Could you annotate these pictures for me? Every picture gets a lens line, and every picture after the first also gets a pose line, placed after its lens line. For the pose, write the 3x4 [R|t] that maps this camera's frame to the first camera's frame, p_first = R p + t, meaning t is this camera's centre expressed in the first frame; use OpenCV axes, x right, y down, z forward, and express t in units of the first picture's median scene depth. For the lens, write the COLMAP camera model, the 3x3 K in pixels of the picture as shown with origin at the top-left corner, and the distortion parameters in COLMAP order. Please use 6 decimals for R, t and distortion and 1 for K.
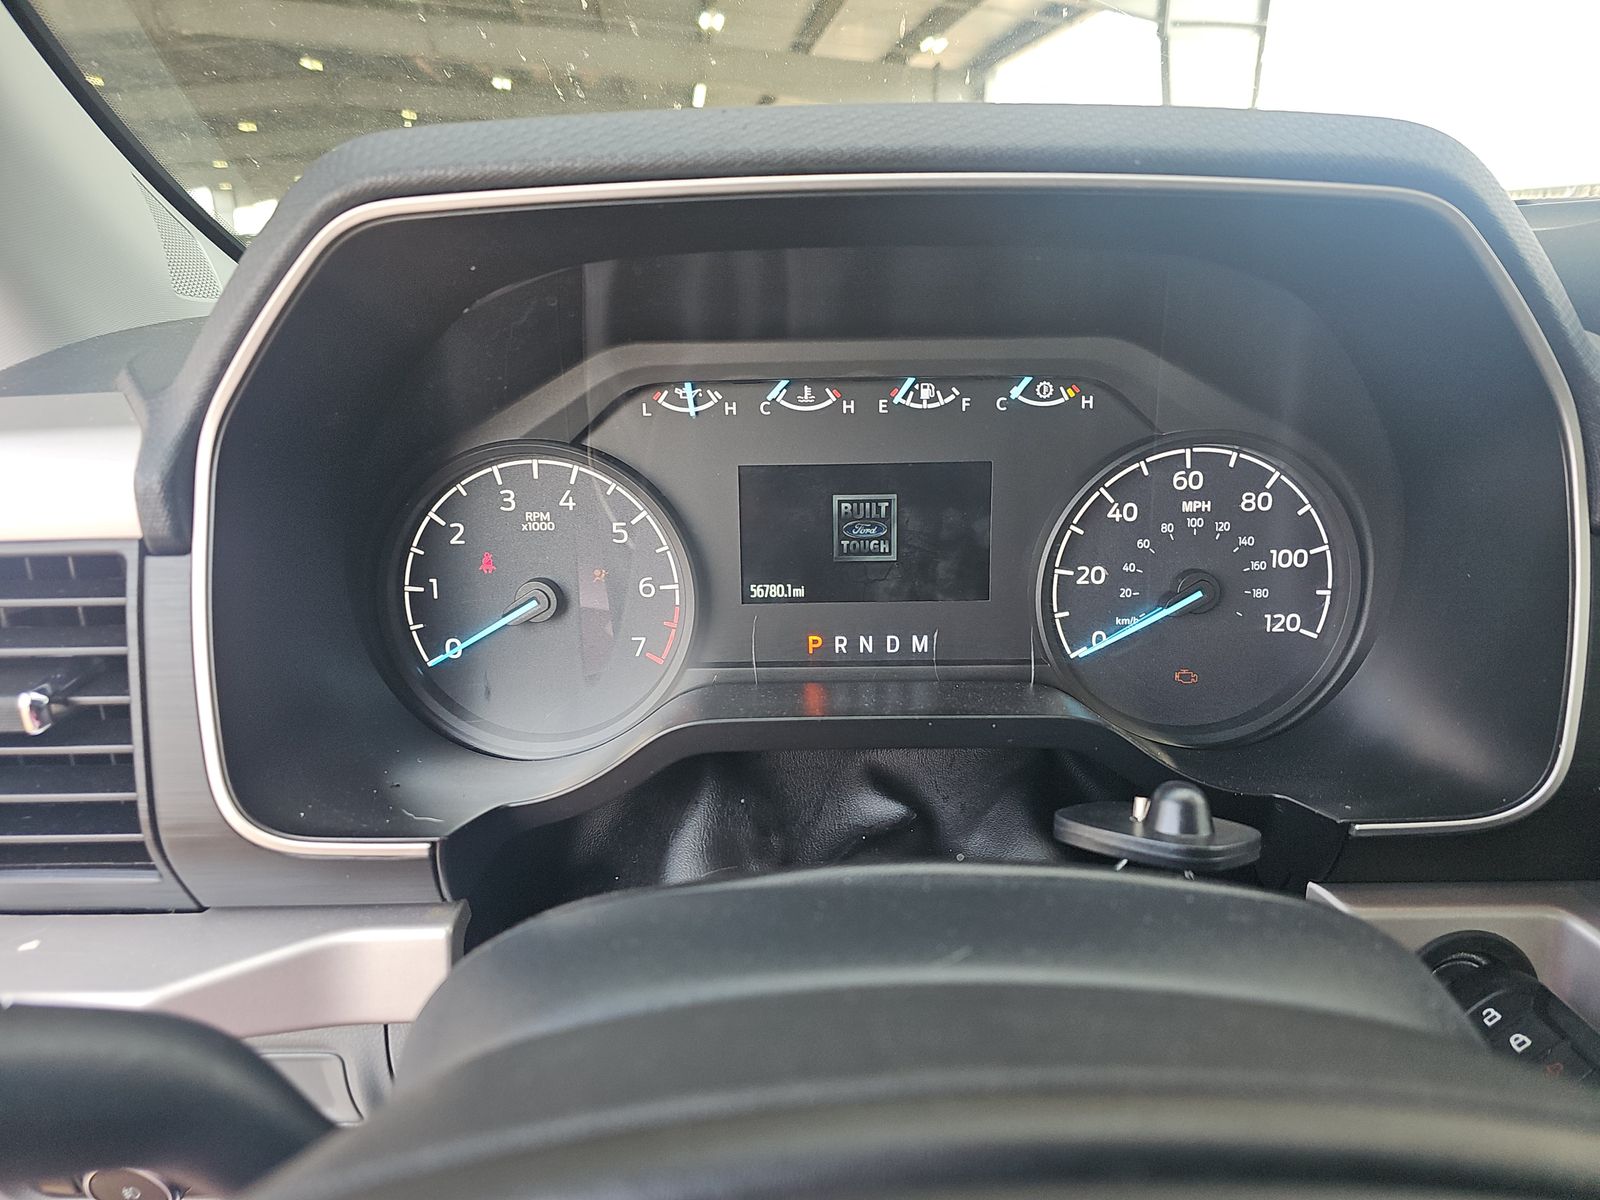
lens RADIAL K [[1069.6, 0, 800.0], [0, 1069.6, 600.0], [0, 0, 1]] dist [0.045969, -0.065481]
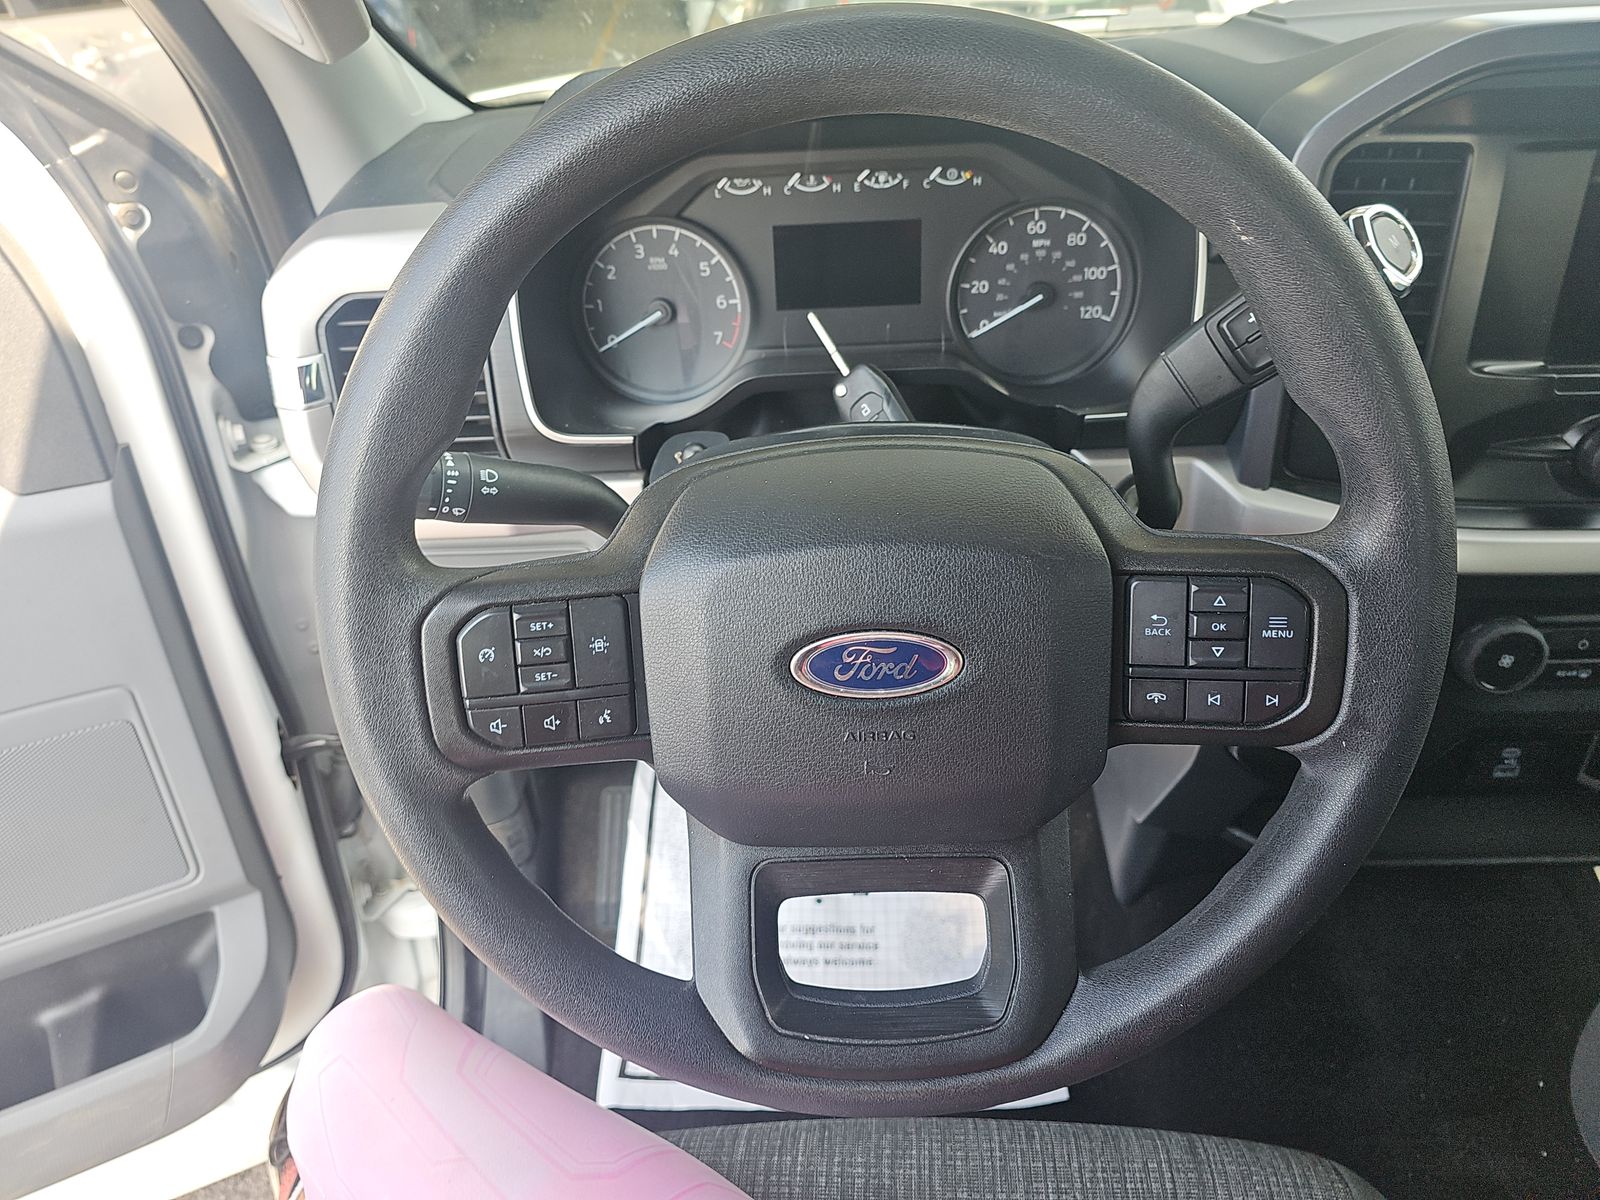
lens RADIAL K [[1069.6, 0, 800.0], [0, 1069.6, 600.0], [0, 0, 1]] dist [0.045969, -0.065481]
pose [[0.999610, -0.024541, -0.013308, -0.005988], [0.027265, 0.960620, 0.276524, -0.025515], [0.005998, -0.276779, 0.960915, -0.803670]]
